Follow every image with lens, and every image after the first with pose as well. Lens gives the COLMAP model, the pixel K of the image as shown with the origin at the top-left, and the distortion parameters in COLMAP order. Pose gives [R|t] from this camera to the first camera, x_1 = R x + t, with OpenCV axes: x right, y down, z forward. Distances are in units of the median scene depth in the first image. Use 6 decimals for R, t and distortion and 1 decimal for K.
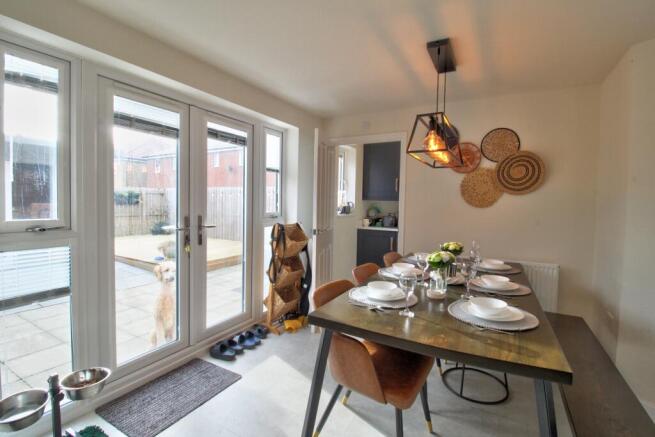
lens RADIAL K [[303.9, 0, 329.0], [0, 303.9, 213.6], [0, 0, 1]] dist [0.001022, -0.011401]
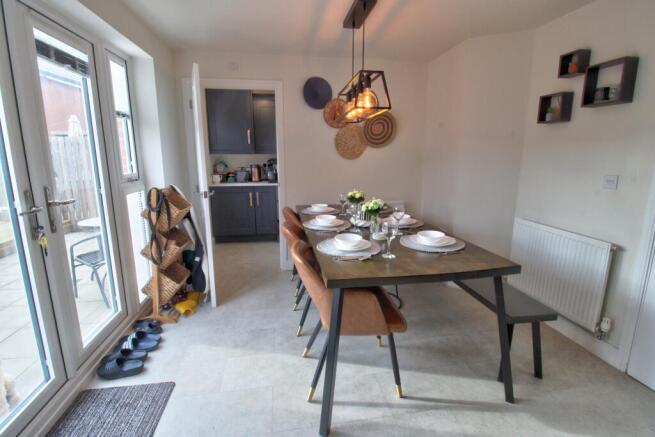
lens RADIAL K [[303.9, 0, 329.0], [0, 303.9, 212.8], [0, 0, 1]] dist [0.001022, -0.011401]
pose [[0.786492, -0.136205, 0.602394, -0.302116], [0.041309, 0.984795, 0.168735, -0.017993], [-0.616217, -0.107825, 0.780160, 0.133453]]
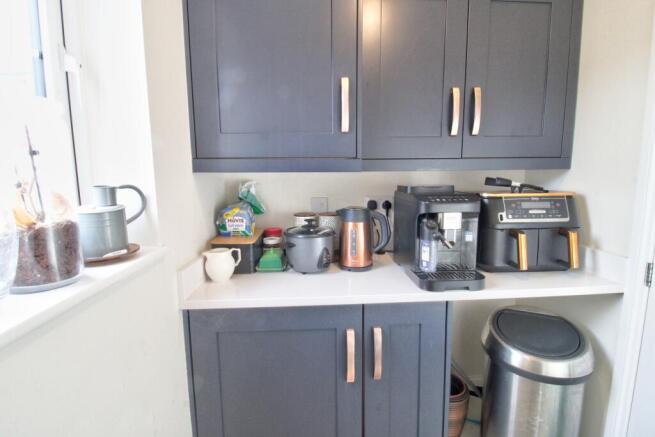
lens RADIAL K [[303.9, 0, 327.6], [0, 303.9, 214.3], [0, 0, 1]] dist [0.001022, -0.011401]
pose [[0.856408, -0.111482, 0.504120, 0.135377], [0.065638, 0.991996, 0.107865, -0.054981], [-0.512110, -0.059287, 0.856871, 1.305161]]
